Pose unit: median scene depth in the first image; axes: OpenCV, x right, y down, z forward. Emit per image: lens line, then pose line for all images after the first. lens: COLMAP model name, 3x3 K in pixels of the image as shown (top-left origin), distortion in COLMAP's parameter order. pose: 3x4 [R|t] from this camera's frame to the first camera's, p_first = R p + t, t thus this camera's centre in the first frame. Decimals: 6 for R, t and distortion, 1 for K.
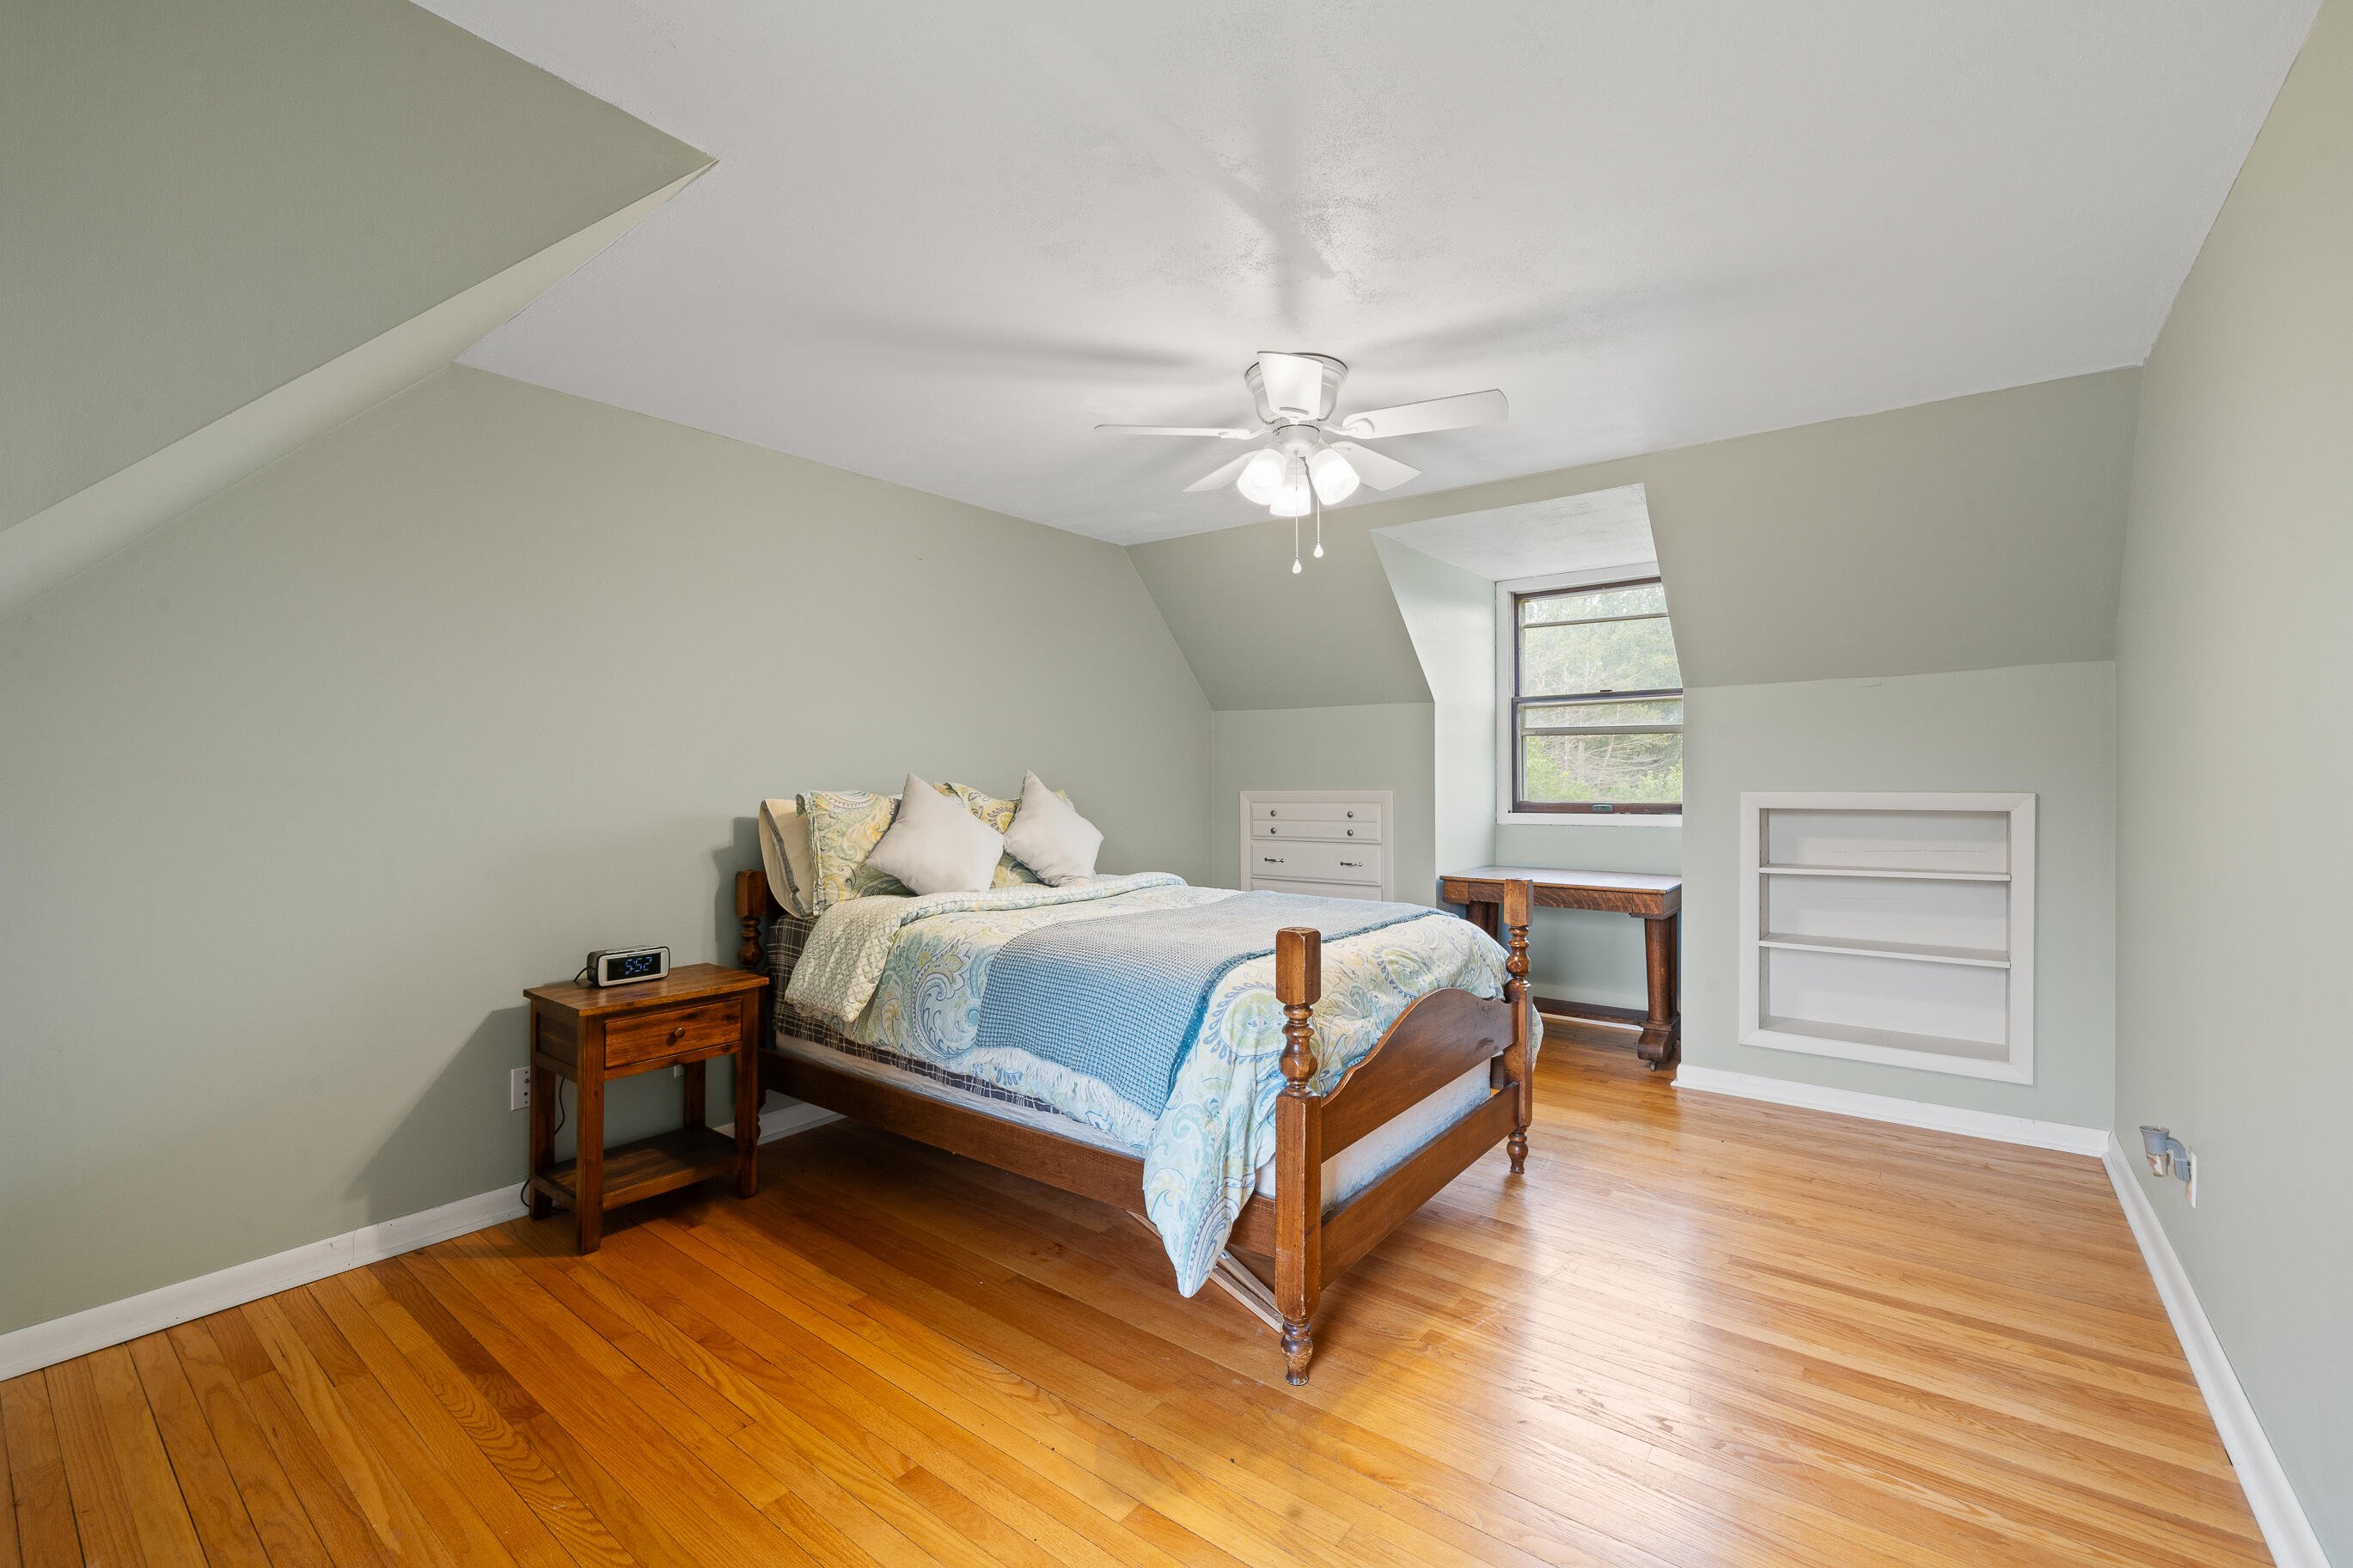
lens RADIAL K [[985.2, 0, 1183.9], [0, 985.2, 777.1], [0, 0, 1]] dist [-0.000687, 0.000465]
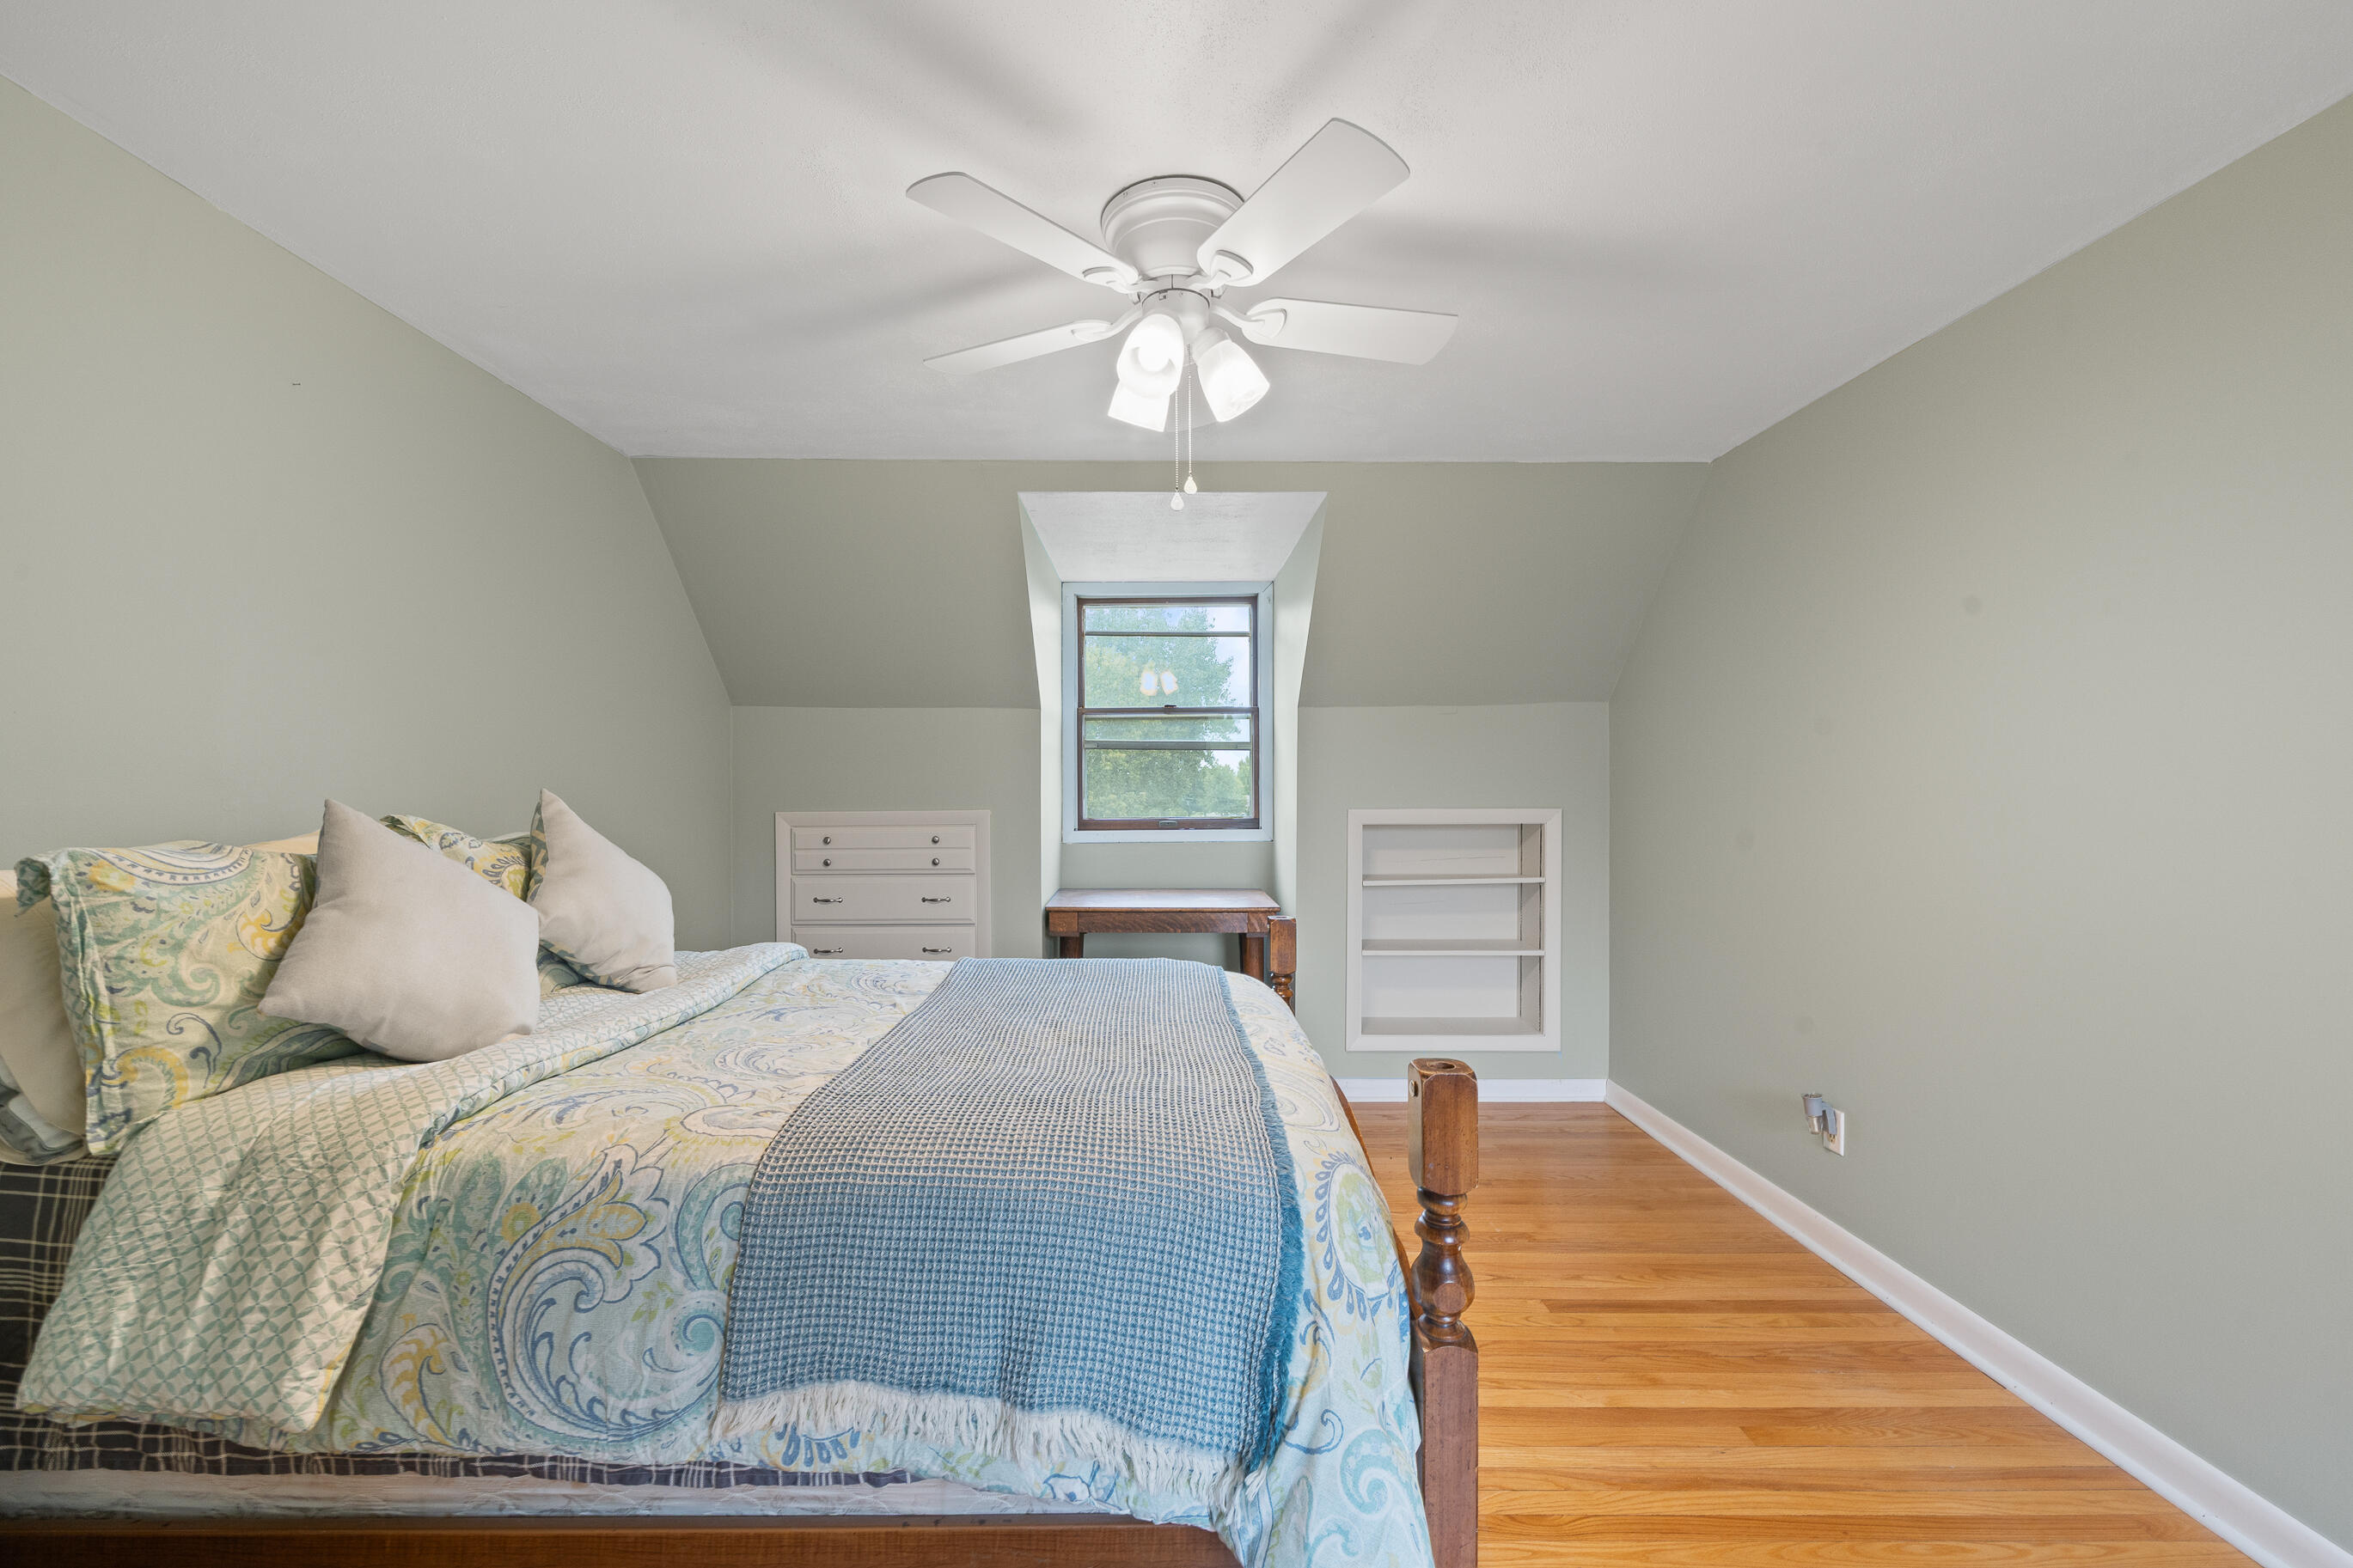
lens RADIAL K [[938.7, 0, 1146.6], [0, 938.7, 782.8], [0, 0, 1]] dist [-0.003338, -0.000481]
pose [[0.801849, 0.002091, 0.597524, -0.261636], [-0.001213, 0.999998, -0.001872, -0.014036], [-0.597526, 0.000776, 0.801849, 0.437183]]
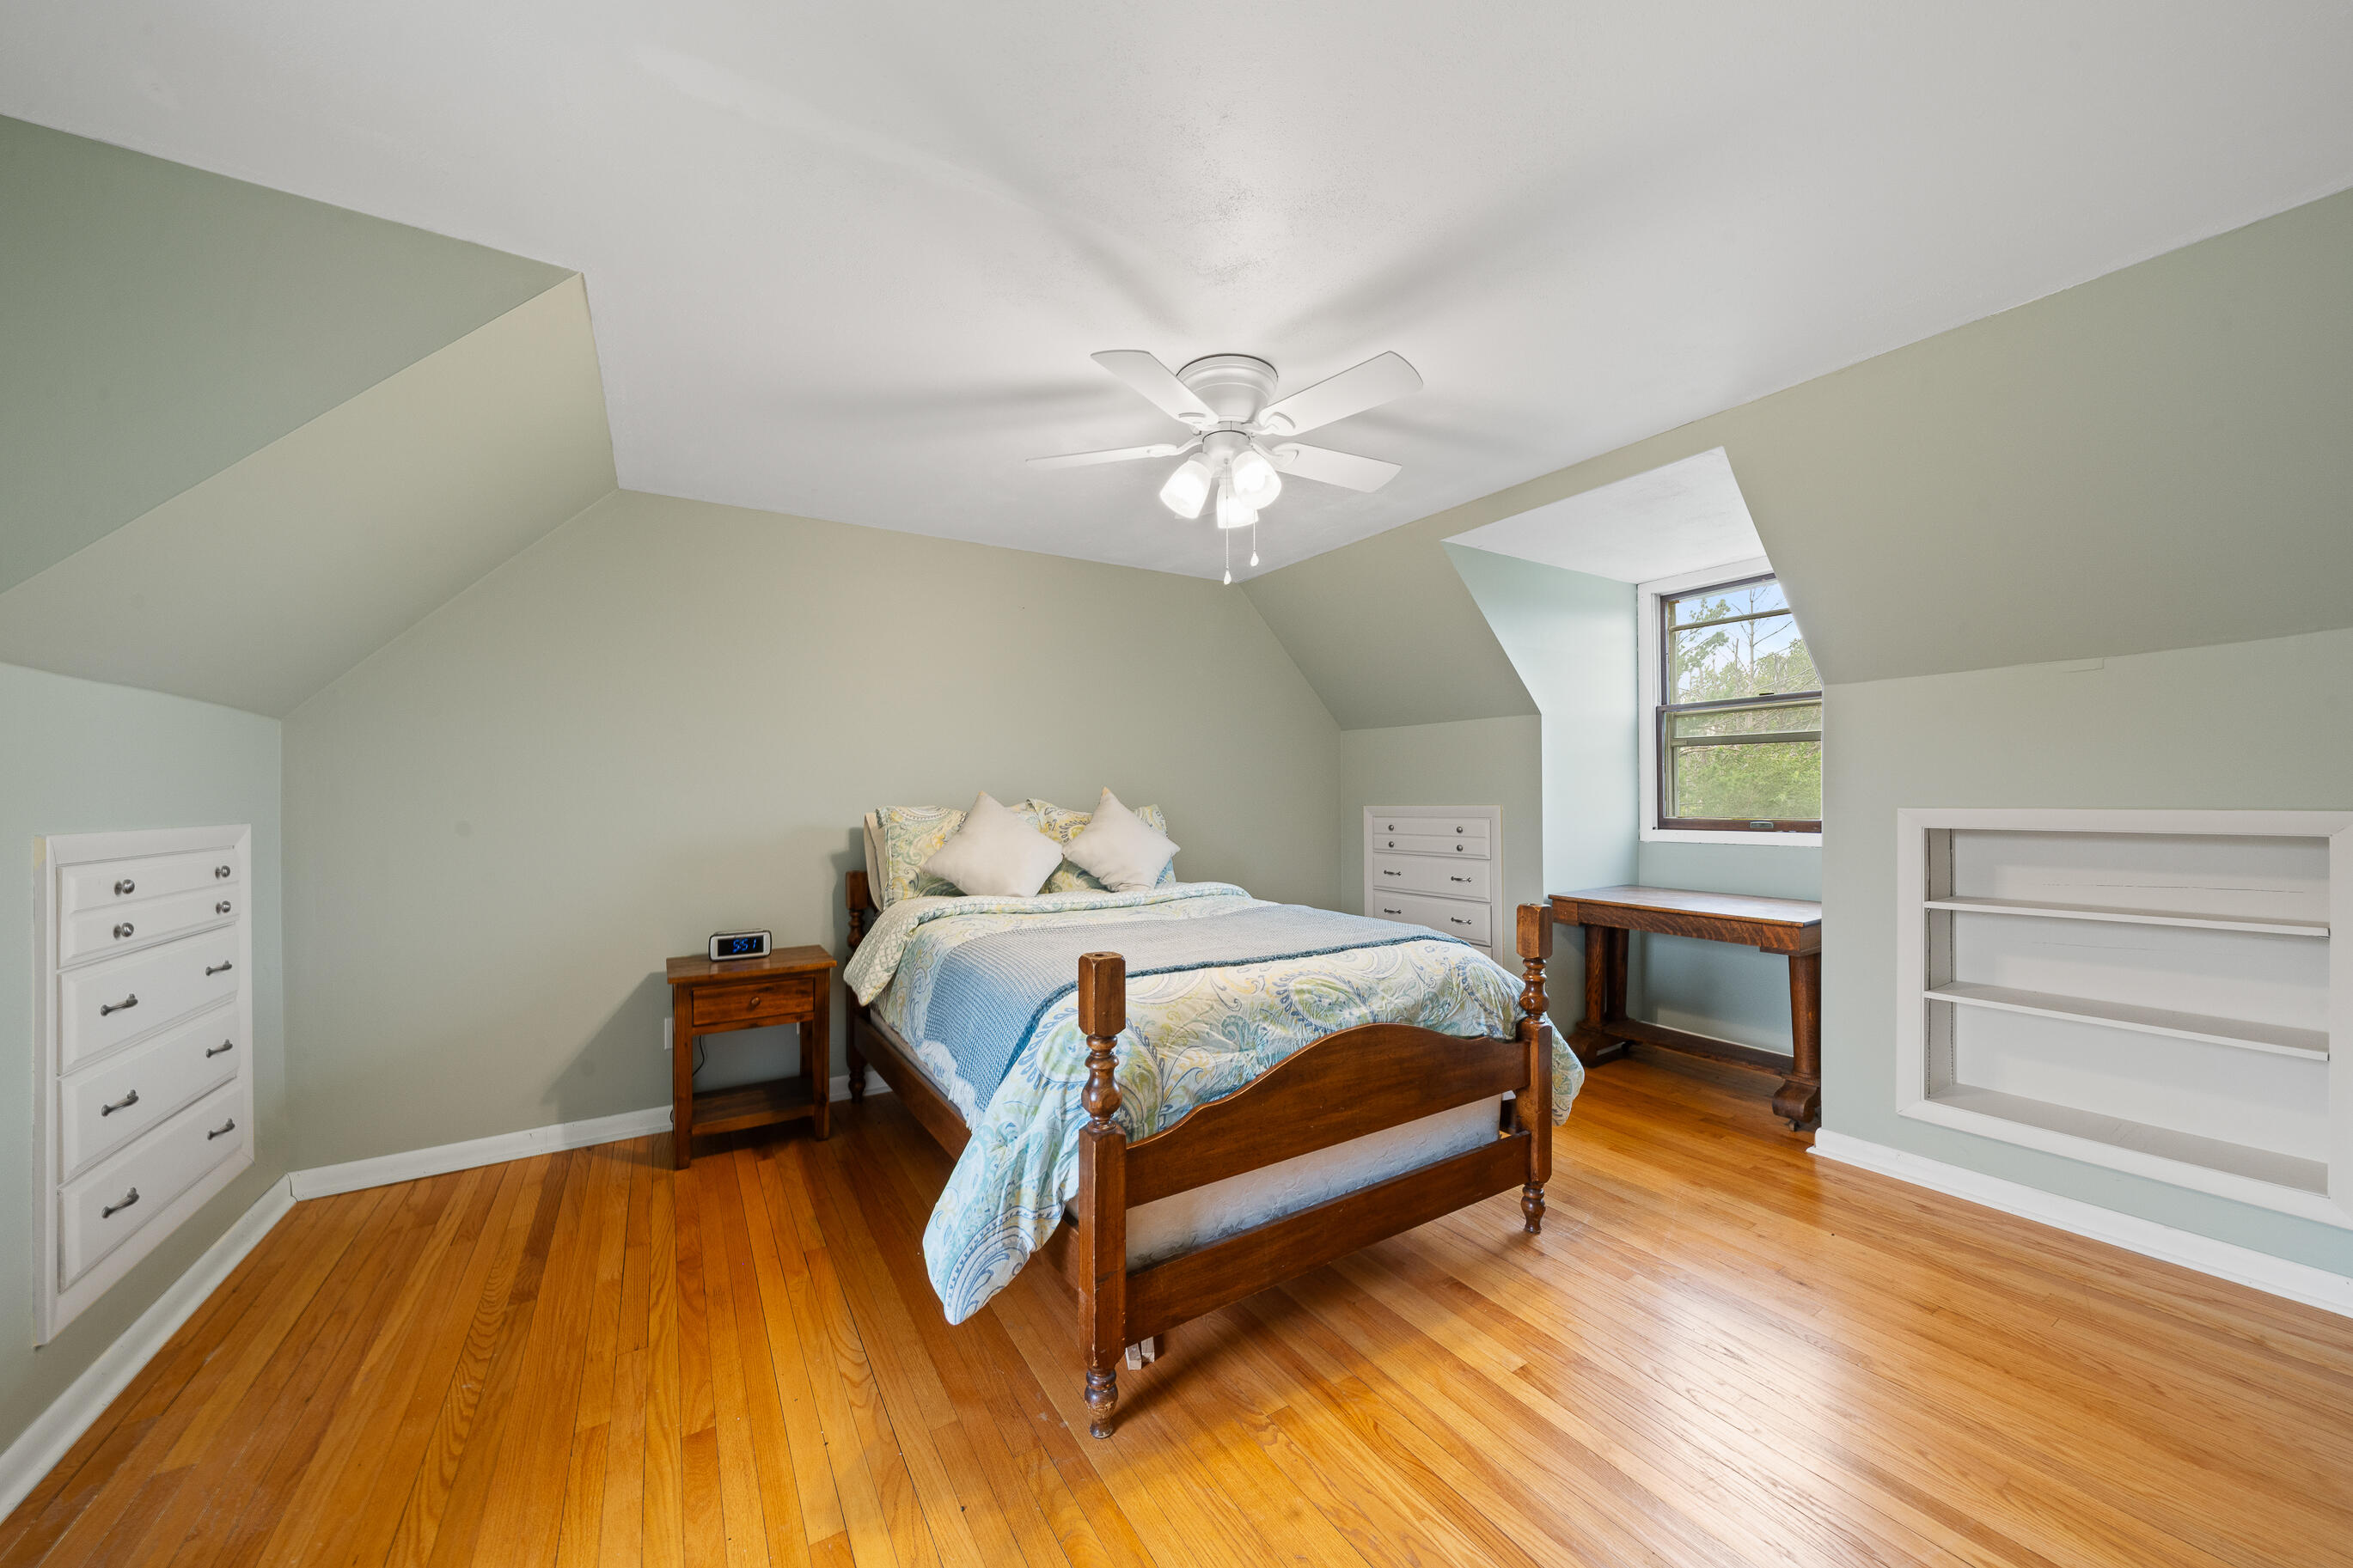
lens RADIAL K [[822.7, 0, 1172.6], [0, 822.7, 791.3], [0, 0, 1]] dist [-0.006832, 0.000885]
pose [[0.936722, -0.005481, -0.350032, 0.309359], [0.004843, 0.999985, -0.002699, -0.000152], [0.350042, 0.000833, 0.936734, 0.192581]]
